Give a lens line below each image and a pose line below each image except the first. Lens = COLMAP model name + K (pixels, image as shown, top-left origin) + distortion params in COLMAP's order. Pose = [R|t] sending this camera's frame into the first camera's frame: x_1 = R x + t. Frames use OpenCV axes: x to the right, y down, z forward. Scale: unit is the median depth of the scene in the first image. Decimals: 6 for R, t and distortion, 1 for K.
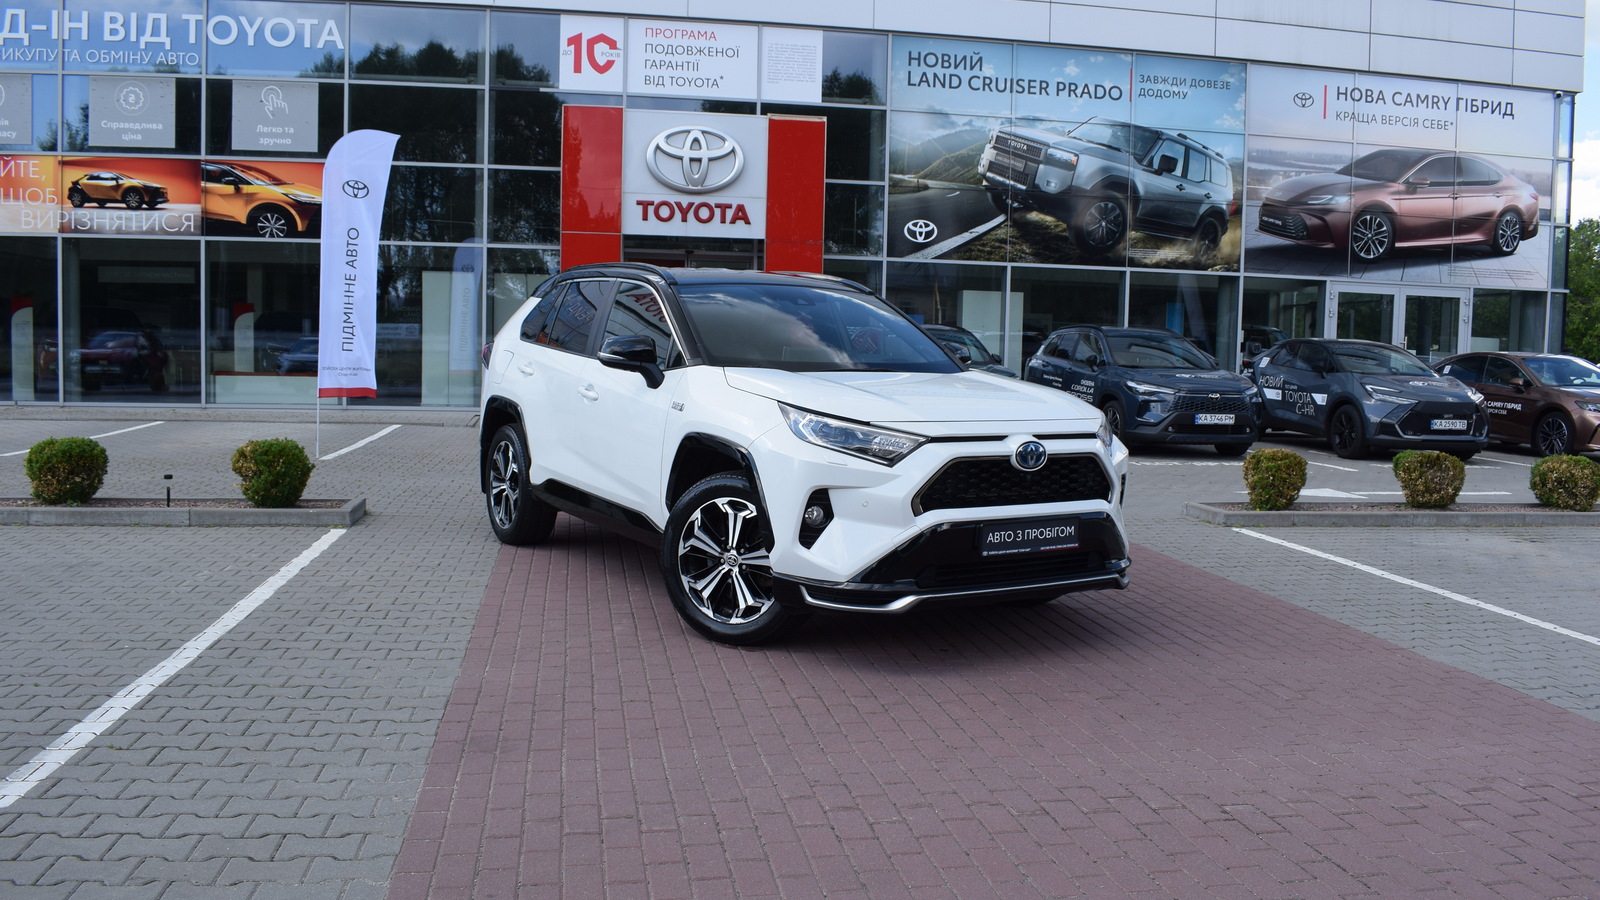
lens RADIAL K [[1336.1, 0, 787.0], [0, 1336.1, 455.6], [0, 0, 1]] dist [-0.100263, 0.018942]
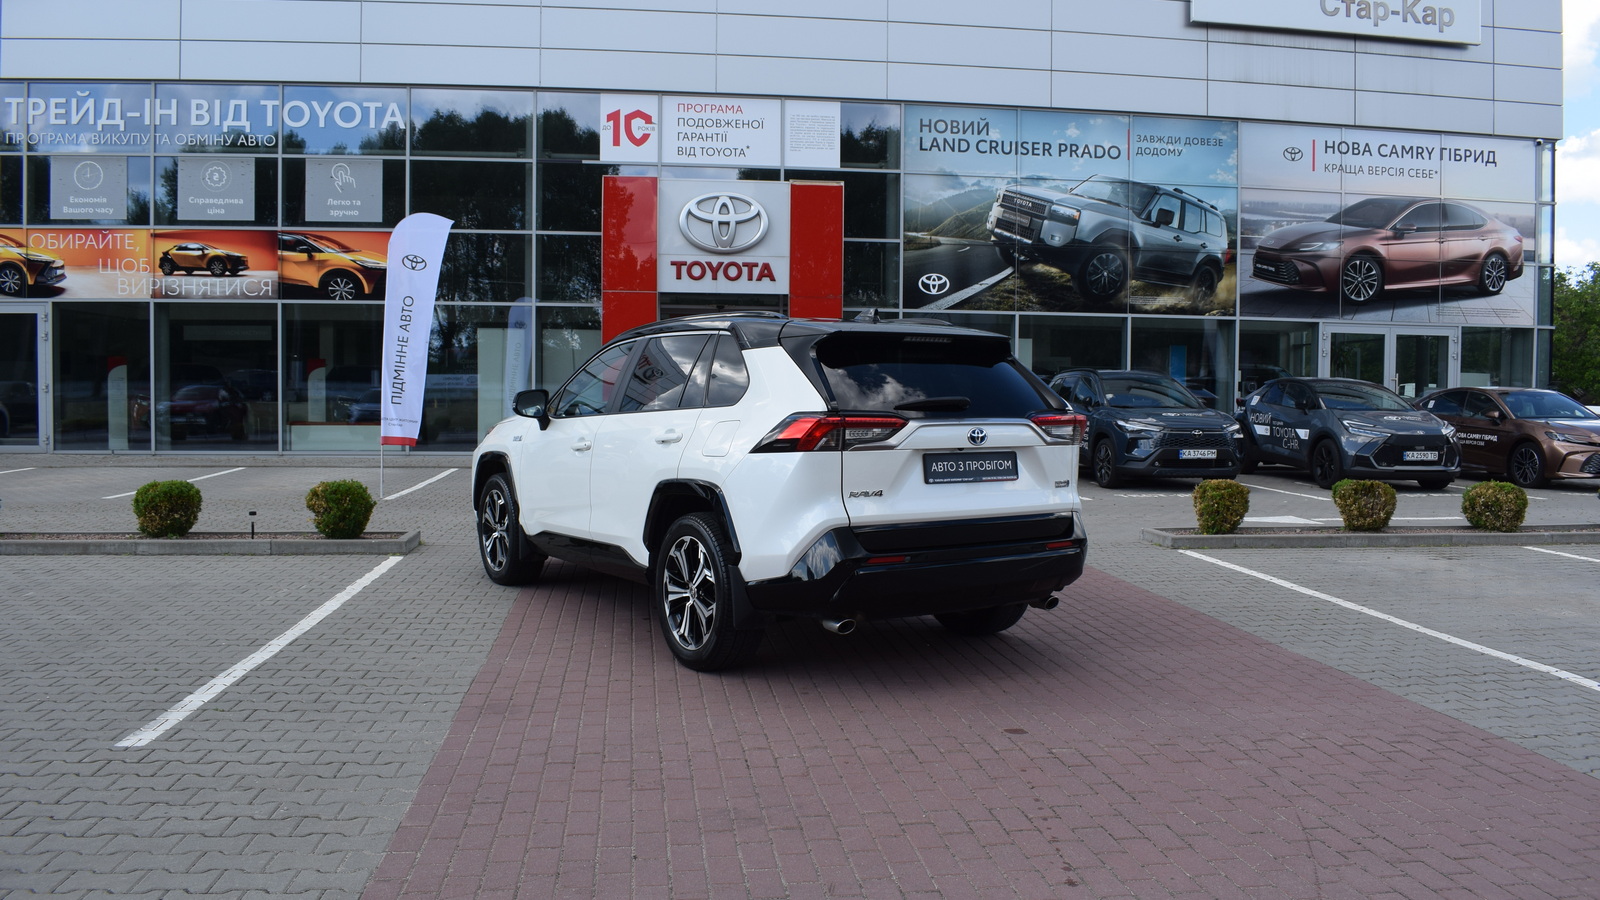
lens RADIAL K [[1336.1, 0, 802.0], [0, 1336.1, 451.7], [0, 0, 1]] dist [-0.100263, 0.018942]
pose [[0.999137, -0.012657, -0.039552, 0.035481], [0.011313, 0.999357, -0.034016, 0.003475], [0.039957, 0.033539, 0.998638, -0.084777]]
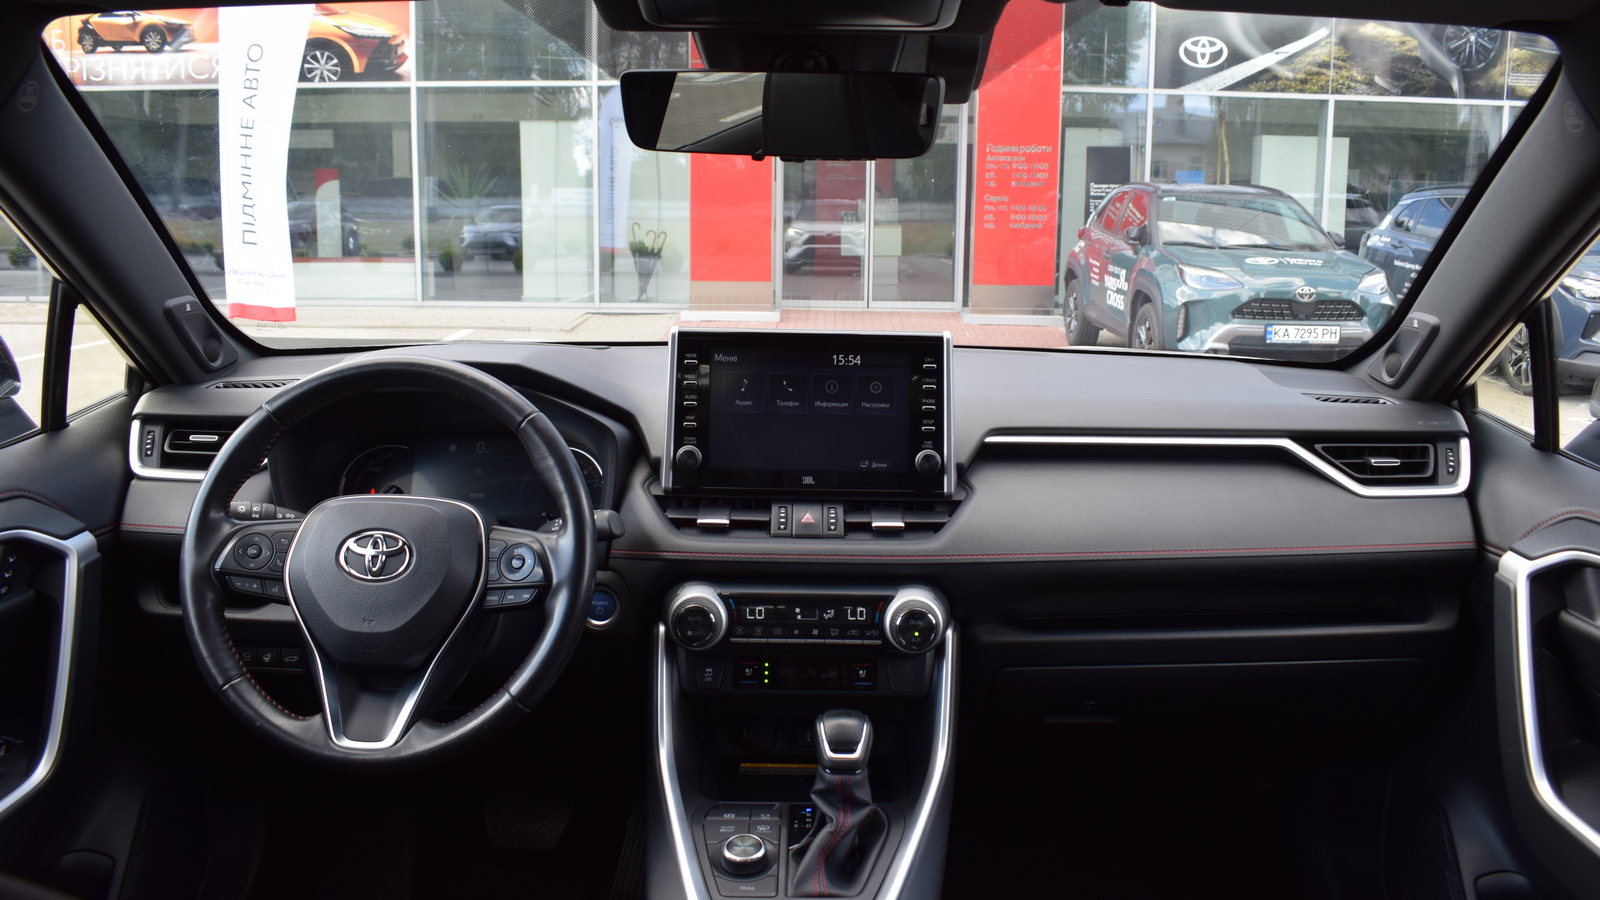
lens RADIAL K [[1336.1, 0, 806.2], [0, 1336.1, 388.6], [0, 0, 1]] dist [-0.100263, 0.018942]
pose [[0.984759, 0.010584, -0.173601, 0.017159], [-0.001021, 0.998481, 0.055083, -0.030401], [0.173920, -0.054066, 0.983274, 0.280493]]
